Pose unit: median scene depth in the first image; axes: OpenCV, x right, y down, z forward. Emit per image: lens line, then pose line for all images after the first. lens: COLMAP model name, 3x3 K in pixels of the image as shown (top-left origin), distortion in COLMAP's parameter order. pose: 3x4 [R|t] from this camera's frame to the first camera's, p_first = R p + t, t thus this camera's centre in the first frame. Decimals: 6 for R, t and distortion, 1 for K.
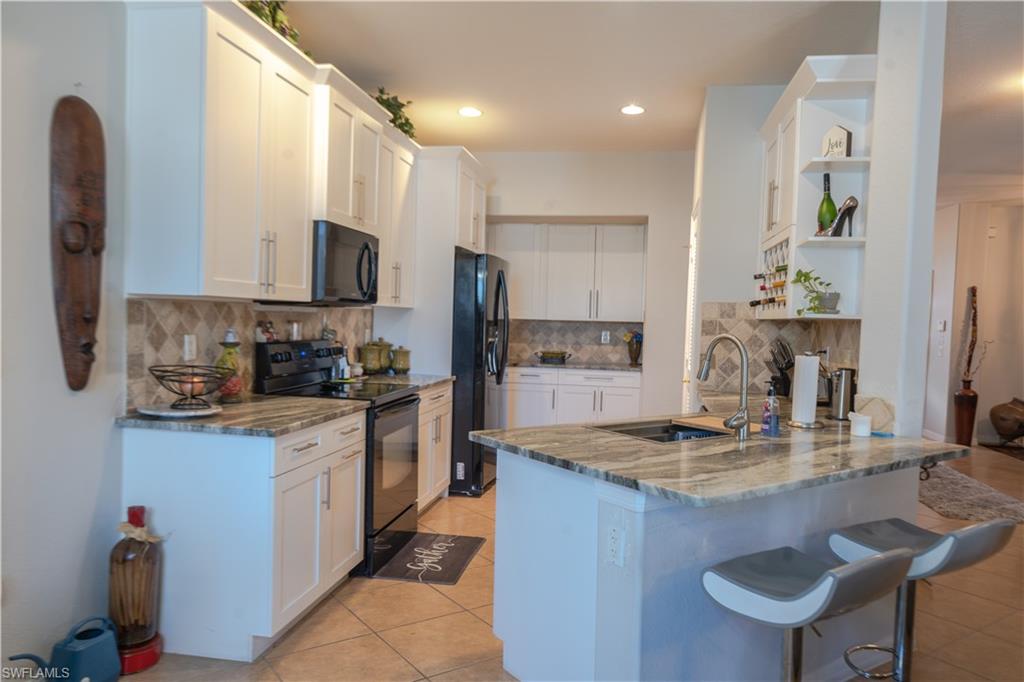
lens RADIAL K [[730.2, 0, 518.0], [0, 730.2, 350.9], [0, 0, 1]] dist [-0.002082, 0.005210]
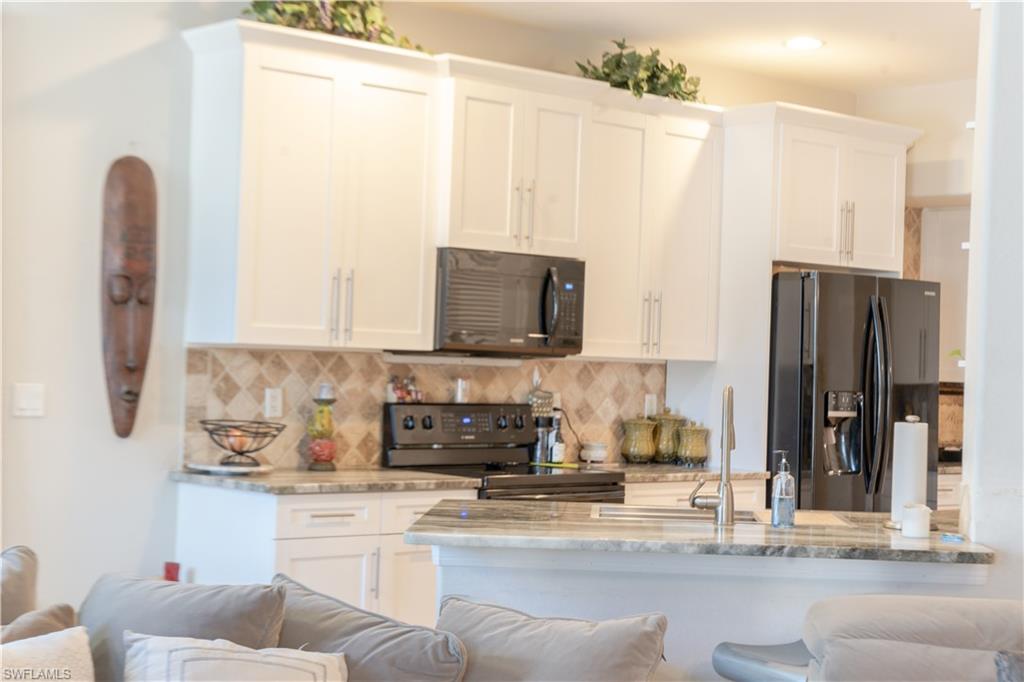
lens RADIAL K [[1763.1, 0, 510.7], [0, 1763.1, 340.5], [0, 0, 1]] dist [0.026211, 0.000000]
pose [[0.782073, -0.014587, -0.623016, 0.903320], [-0.035550, 0.997054, -0.067971, 0.044712], [0.622172, 0.075307, 0.779250, -0.397393]]
